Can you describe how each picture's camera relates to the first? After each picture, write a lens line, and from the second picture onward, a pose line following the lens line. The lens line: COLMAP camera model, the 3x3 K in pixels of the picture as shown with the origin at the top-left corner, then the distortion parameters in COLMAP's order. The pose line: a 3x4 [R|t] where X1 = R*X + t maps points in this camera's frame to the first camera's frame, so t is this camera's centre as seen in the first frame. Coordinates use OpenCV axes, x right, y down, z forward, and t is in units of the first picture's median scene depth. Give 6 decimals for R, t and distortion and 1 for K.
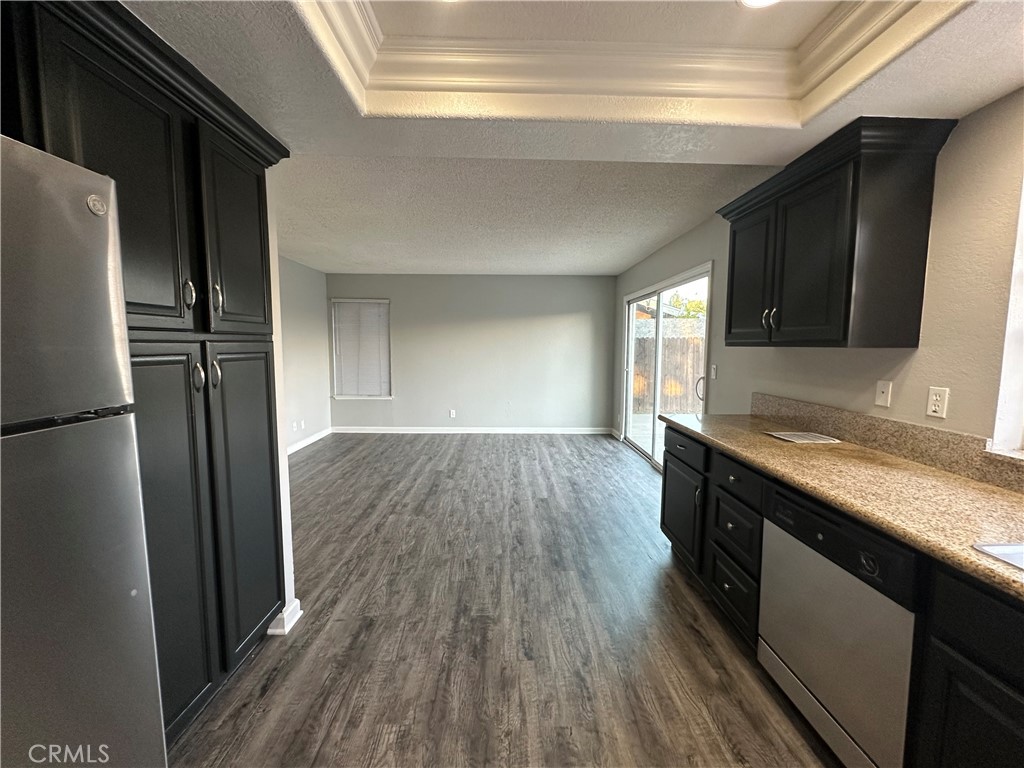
lens RADIAL K [[408.4, 0, 512.0], [0, 408.4, 384.0], [0, 0, 1]] dist [-0.002843, -0.000024]
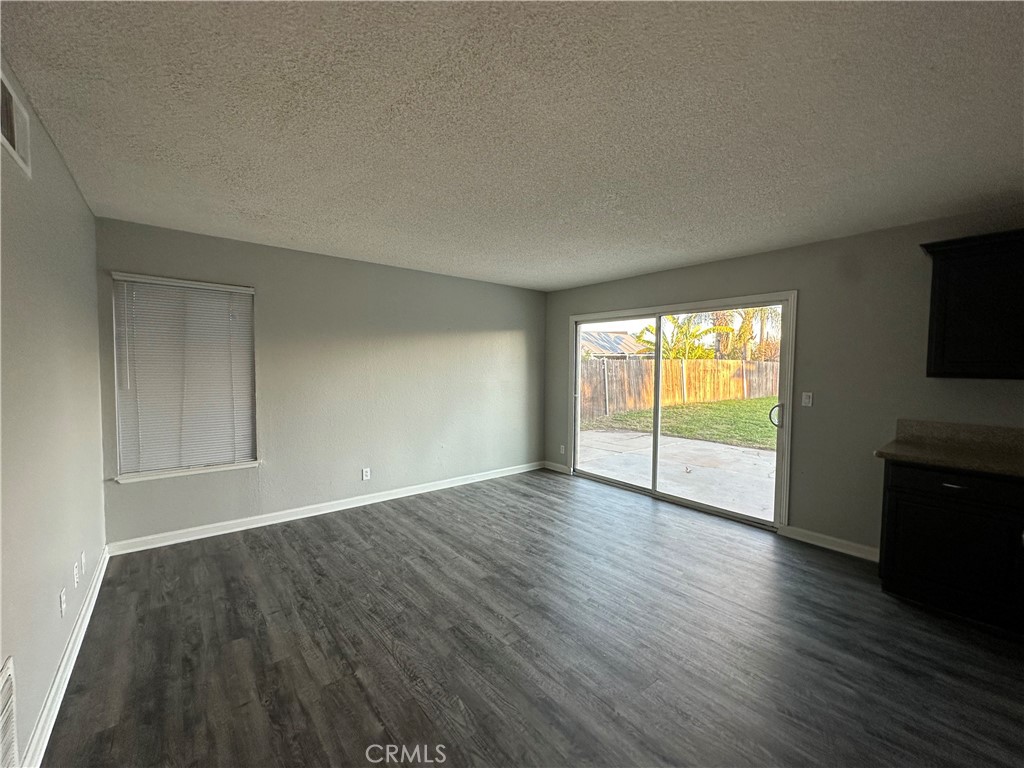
lens RADIAL K [[408.4, 0, 512.0], [0, 408.4, 384.0], [0, 0, 1]] dist [-0.002843, -0.000024]
pose [[0.779958, -0.025465, 0.625314, -1.036642], [0.051508, 0.998394, -0.023587, -0.121842], [-0.623709, 0.050606, 0.780017, 0.957971]]
